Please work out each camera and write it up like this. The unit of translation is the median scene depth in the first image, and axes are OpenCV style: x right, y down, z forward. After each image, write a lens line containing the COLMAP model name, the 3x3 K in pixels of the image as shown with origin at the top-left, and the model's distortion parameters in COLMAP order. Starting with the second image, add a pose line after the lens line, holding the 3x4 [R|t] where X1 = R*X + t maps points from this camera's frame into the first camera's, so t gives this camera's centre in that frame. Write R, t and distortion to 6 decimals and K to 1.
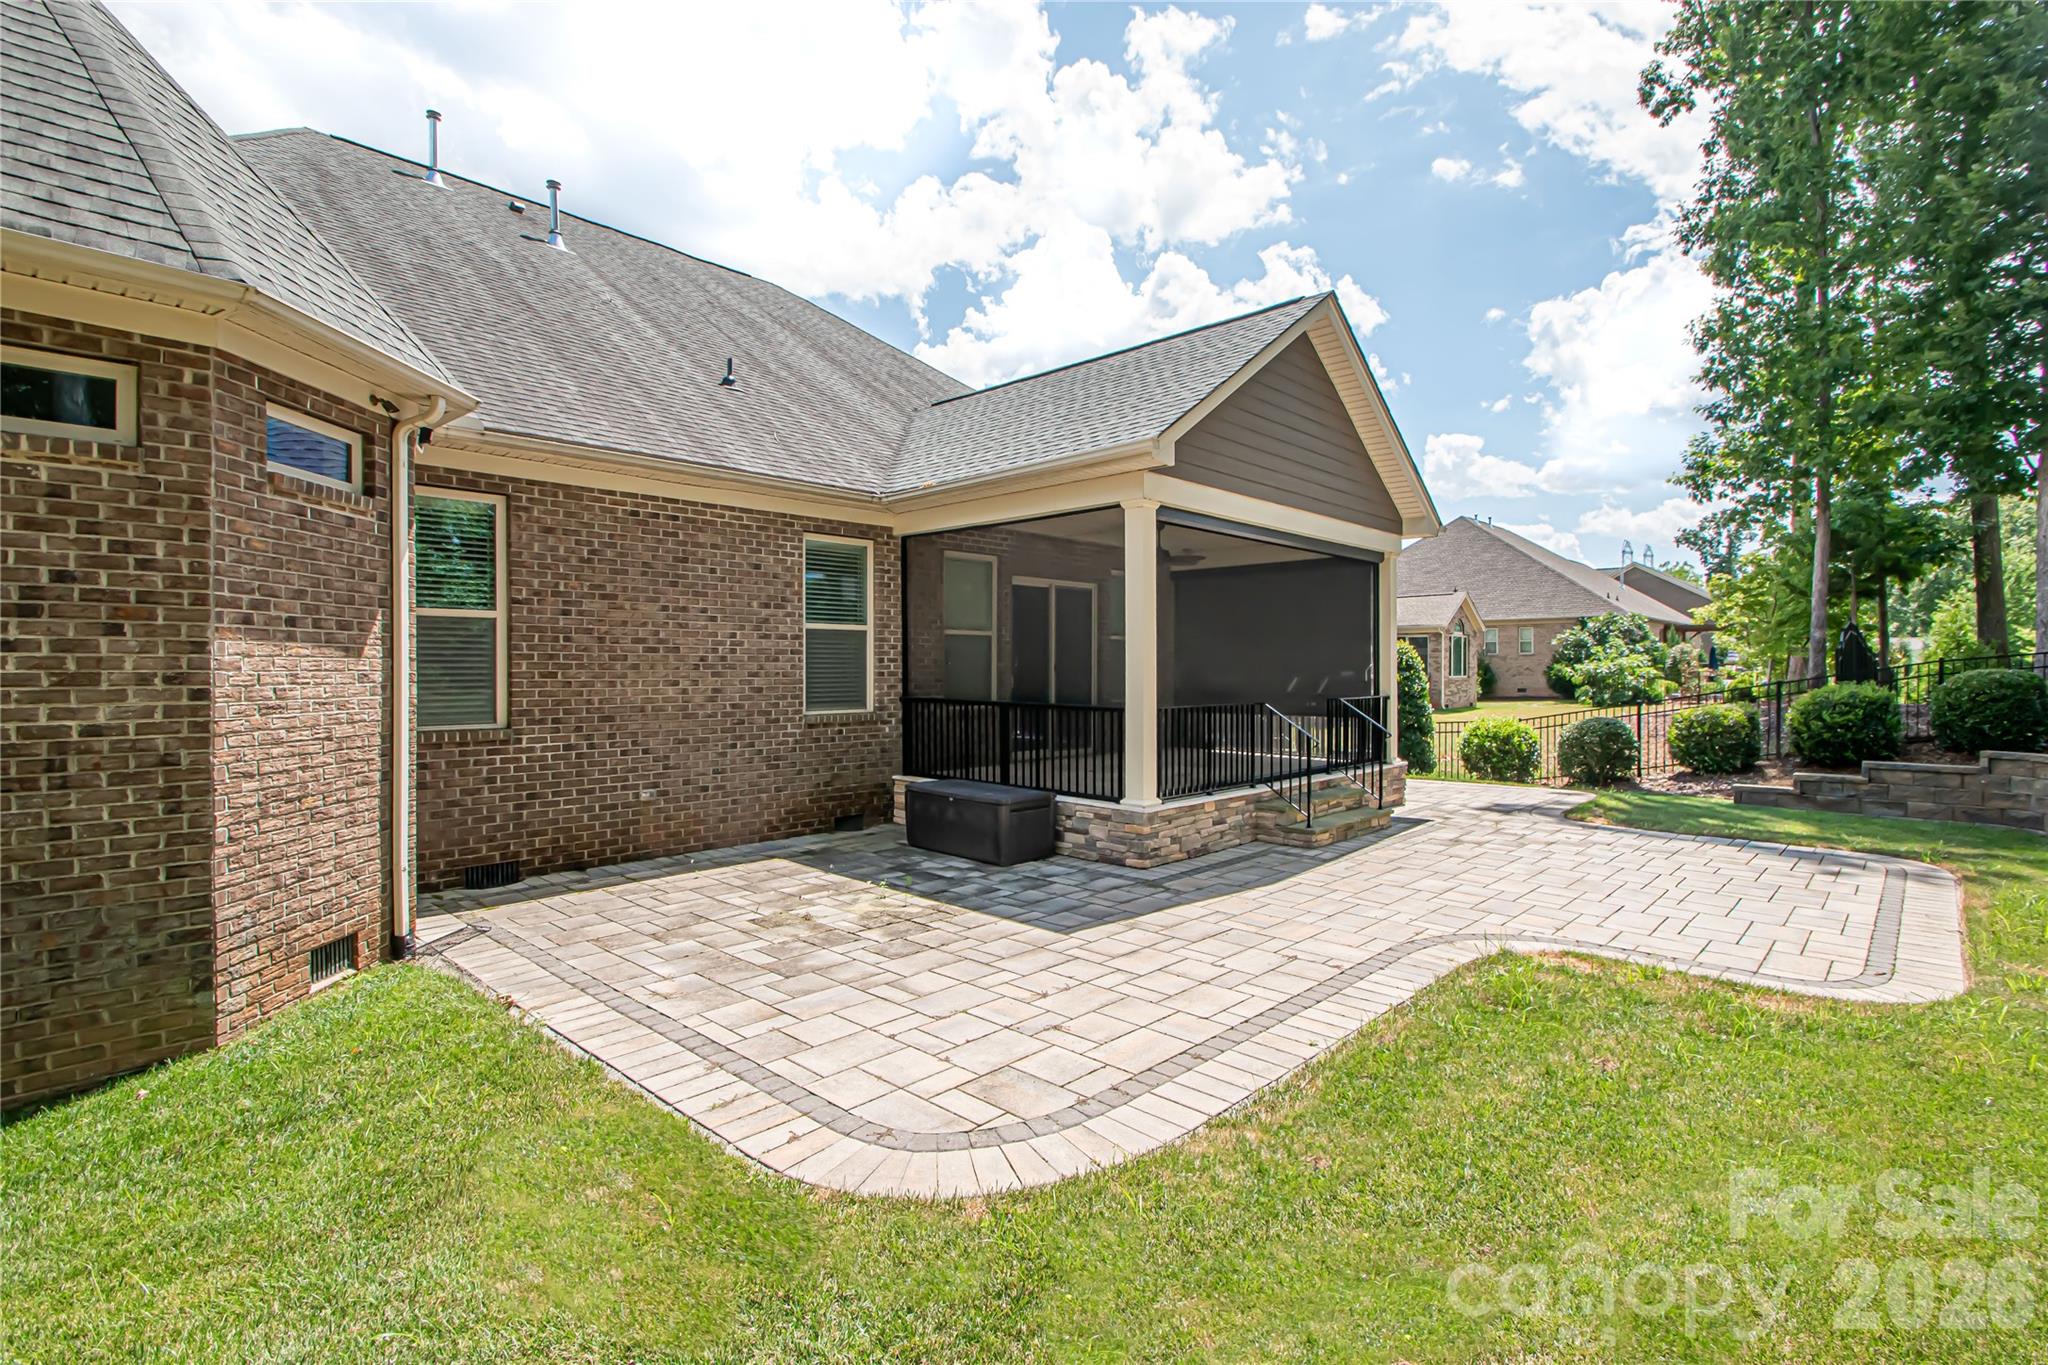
lens RADIAL K [[967.0, 0, 1024.0], [0, 967.0, 682.5], [0, 0, 1]] dist [0.049853, -0.035223]
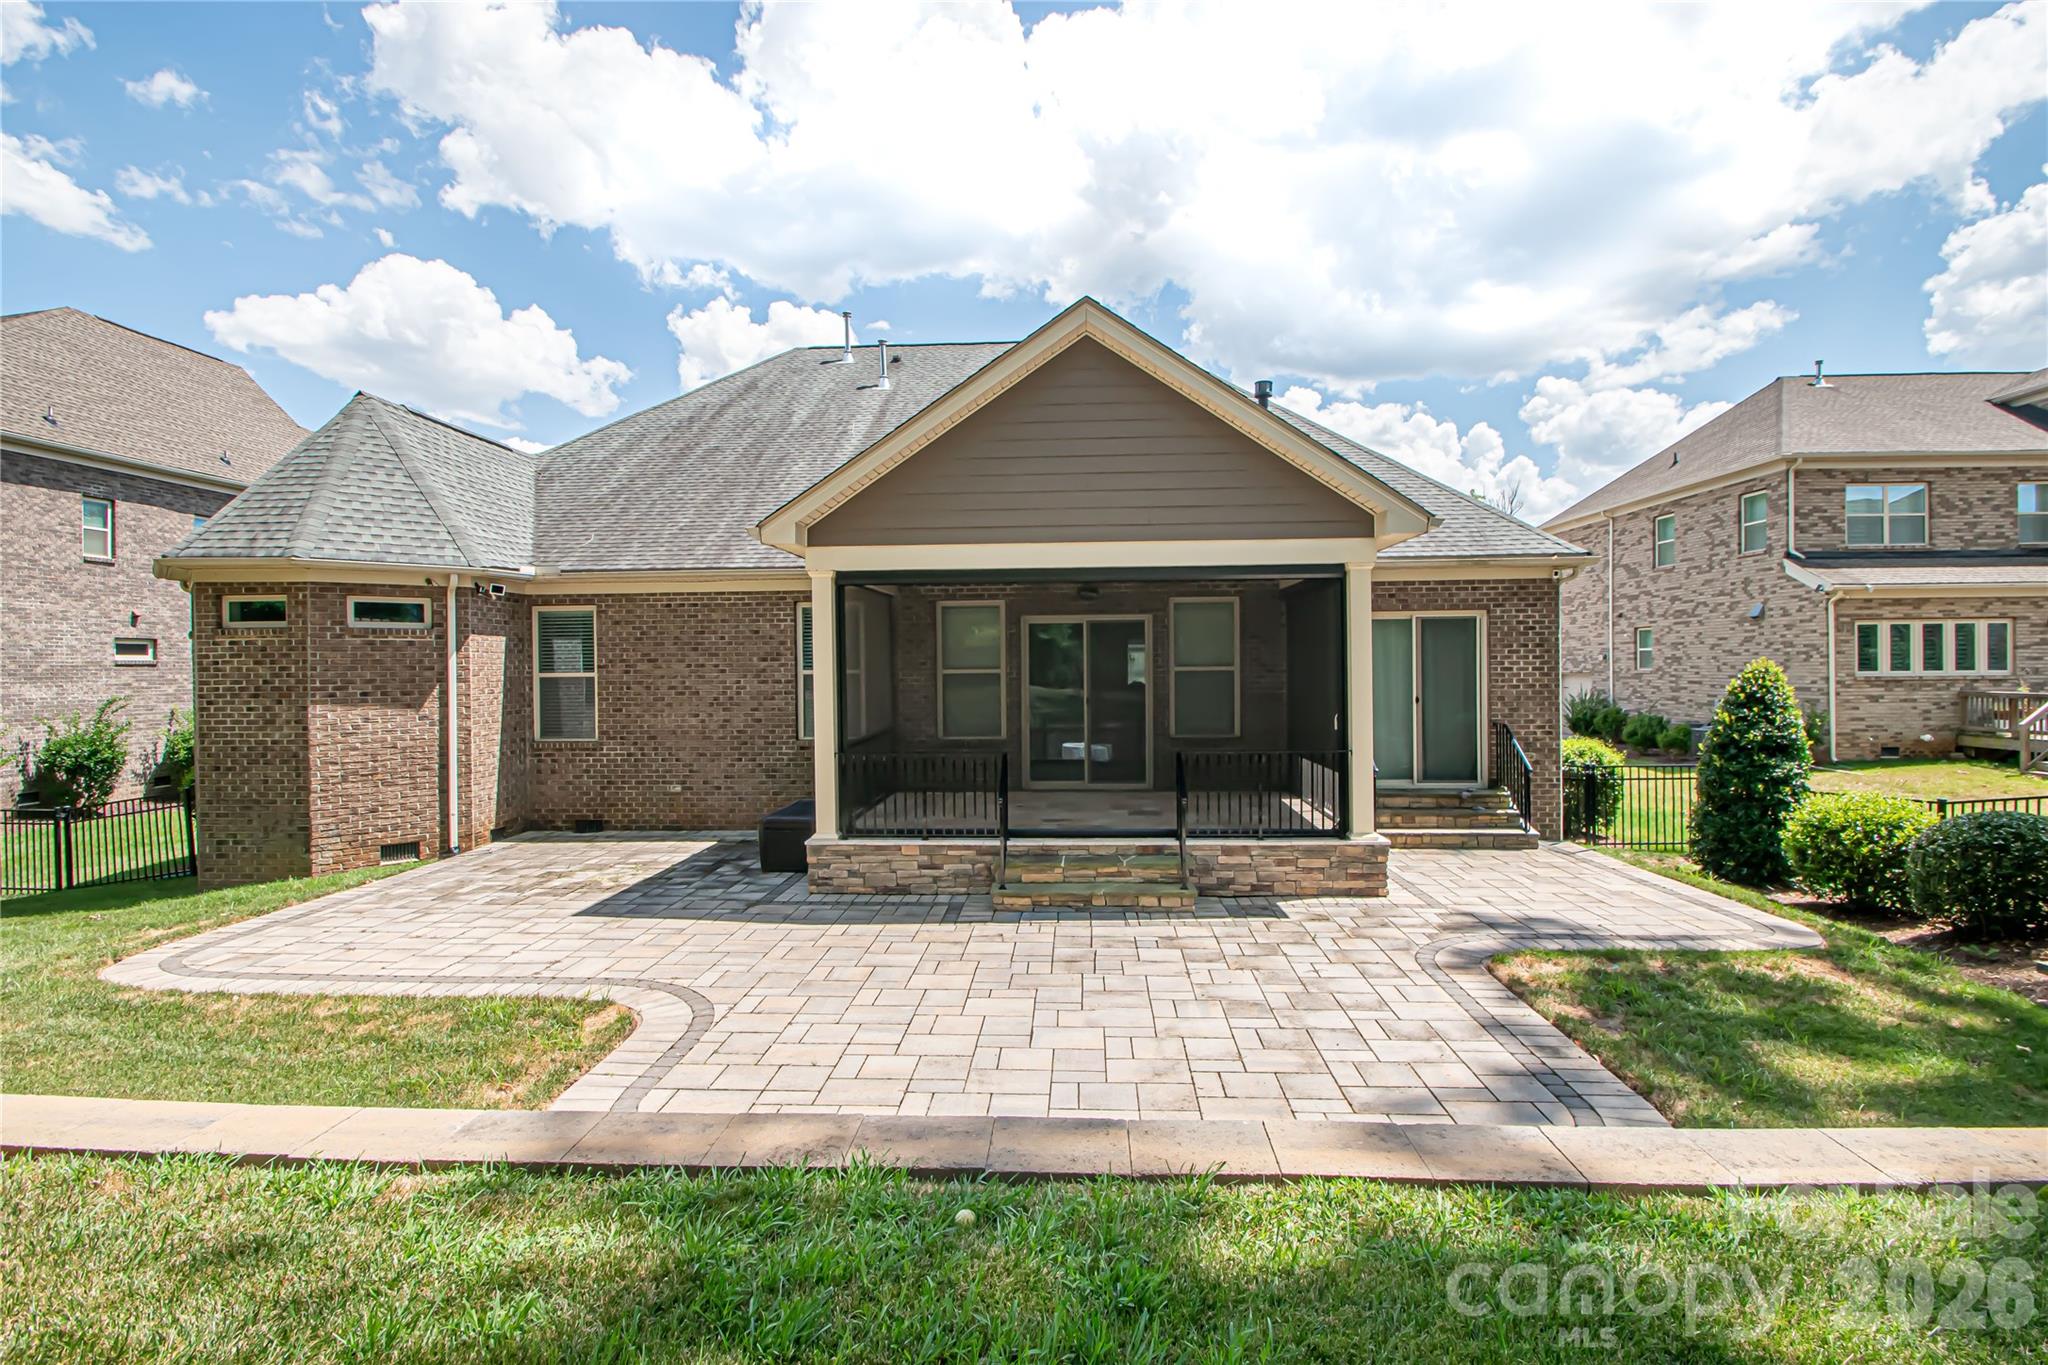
lens RADIAL K [[967.0, 0, 1024.0], [0, 967.0, 682.5], [0, 0, 1]] dist [0.049853, -0.035223]
pose [[0.631417, 0.009491, -0.775385, 1.662121], [-0.000716, 0.999932, 0.011656, -0.100872], [0.775443, -0.006805, 0.631381, 0.667770]]
